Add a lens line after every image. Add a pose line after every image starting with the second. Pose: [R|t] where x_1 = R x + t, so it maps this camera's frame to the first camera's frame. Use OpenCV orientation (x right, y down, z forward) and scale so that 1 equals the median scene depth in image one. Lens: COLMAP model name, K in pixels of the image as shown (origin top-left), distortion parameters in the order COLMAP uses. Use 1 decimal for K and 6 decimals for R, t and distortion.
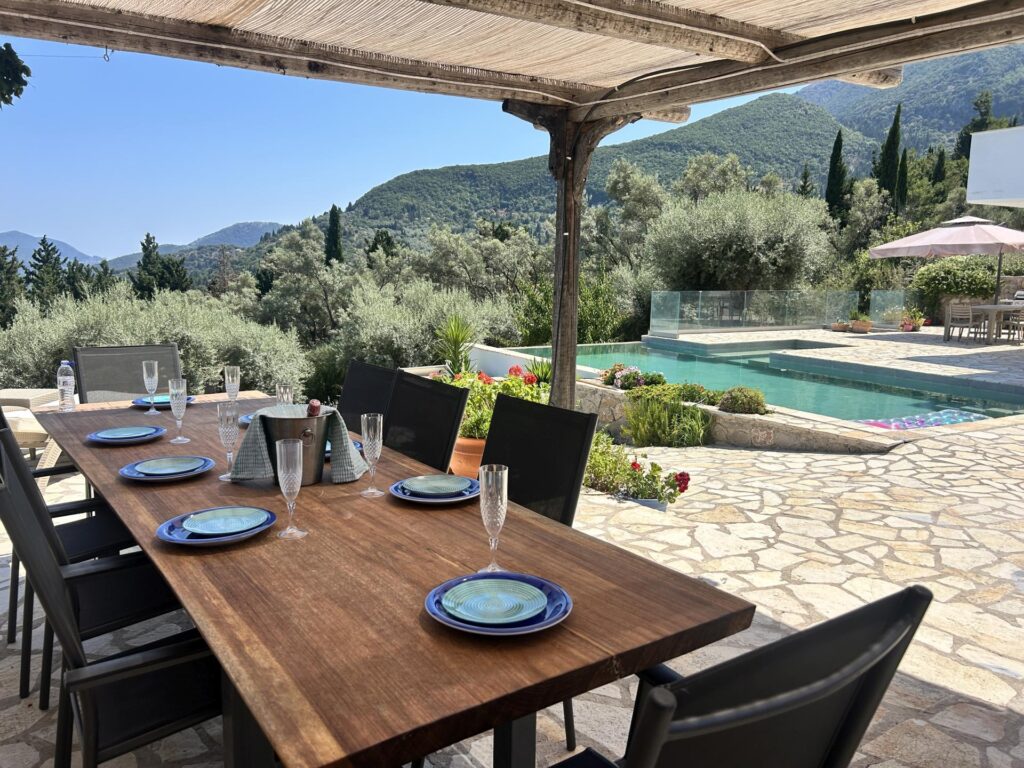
lens RADIAL K [[770.7, 0, 507.6], [0, 770.7, 387.0], [0, 0, 1]] dist [0.071095, -0.080847]
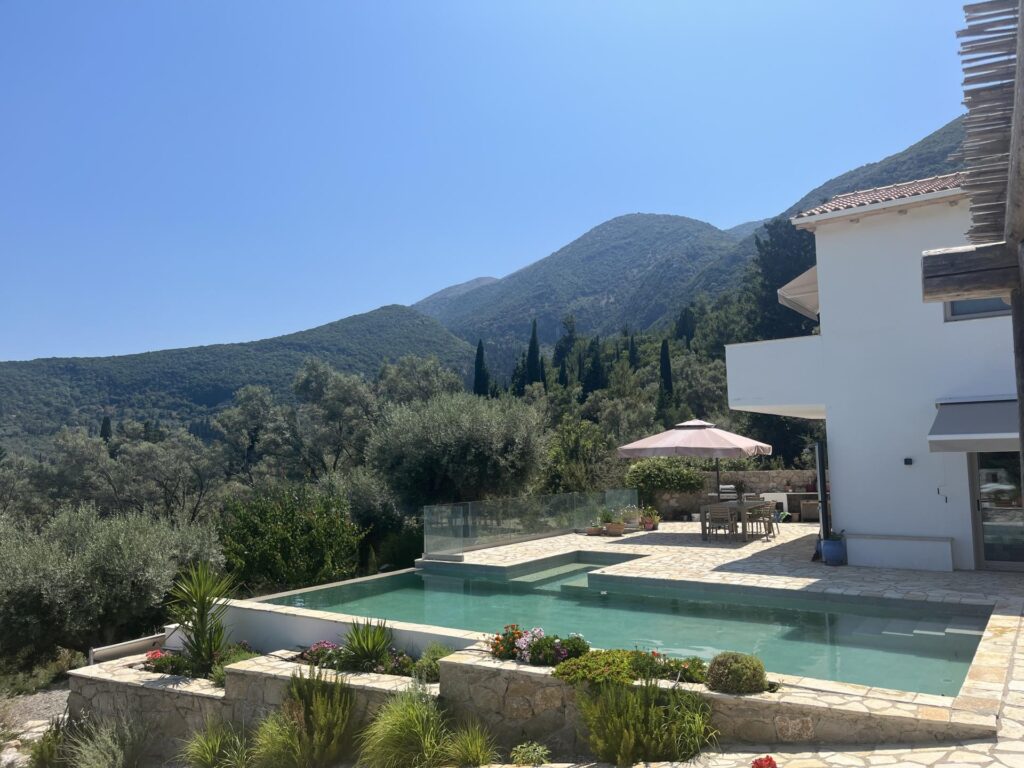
lens RADIAL K [[767.2, 0, 512.0], [0, 767.2, 384.0], [0, 0, 1]] dist [0.070906, -0.092120]
pose [[0.889917, 0.012904, 0.455940, -0.065529], [0.101683, 0.968832, -0.225887, -0.029307], [-0.444644, 0.247382, 0.860868, 0.105776]]
